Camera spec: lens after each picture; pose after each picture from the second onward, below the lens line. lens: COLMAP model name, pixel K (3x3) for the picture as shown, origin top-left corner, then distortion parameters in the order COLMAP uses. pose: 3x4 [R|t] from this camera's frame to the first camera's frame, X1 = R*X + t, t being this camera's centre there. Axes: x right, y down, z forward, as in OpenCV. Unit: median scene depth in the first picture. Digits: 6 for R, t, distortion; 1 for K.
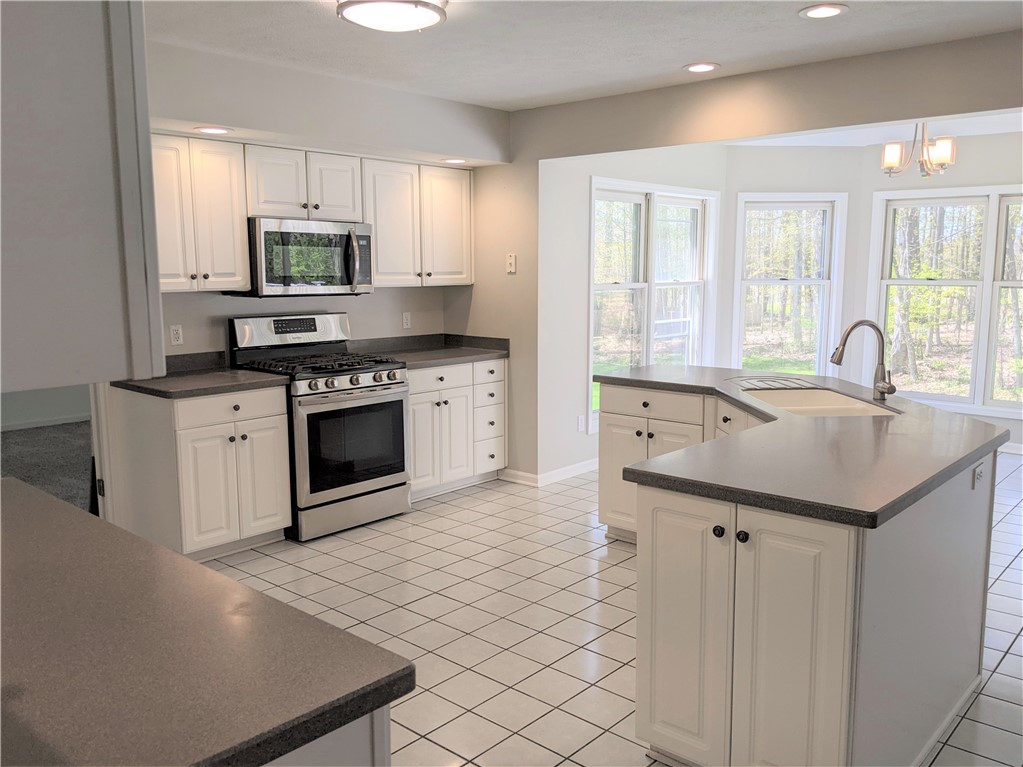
lens RADIAL K [[842.4, 0, 511.5], [0, 842.4, 383.5], [0, 0, 1]] dist [-0.042998, -0.004098]
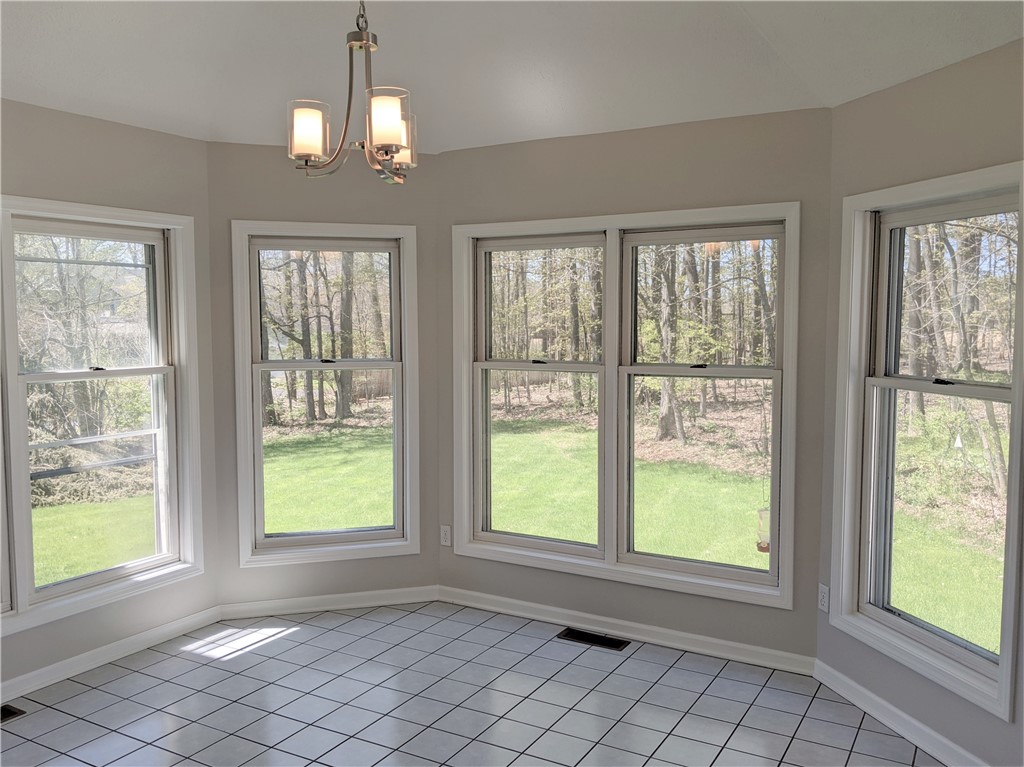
lens RADIAL K [[843.6, 0, 512.0], [0, 843.6, 383.5], [0, 0, 1]] dist [0.045872, -0.002011]
pose [[0.978865, -0.006246, 0.204412, 0.341281], [0.018613, 0.998106, -0.058632, -0.069295], [-0.203659, 0.061197, 0.977127, 0.361415]]
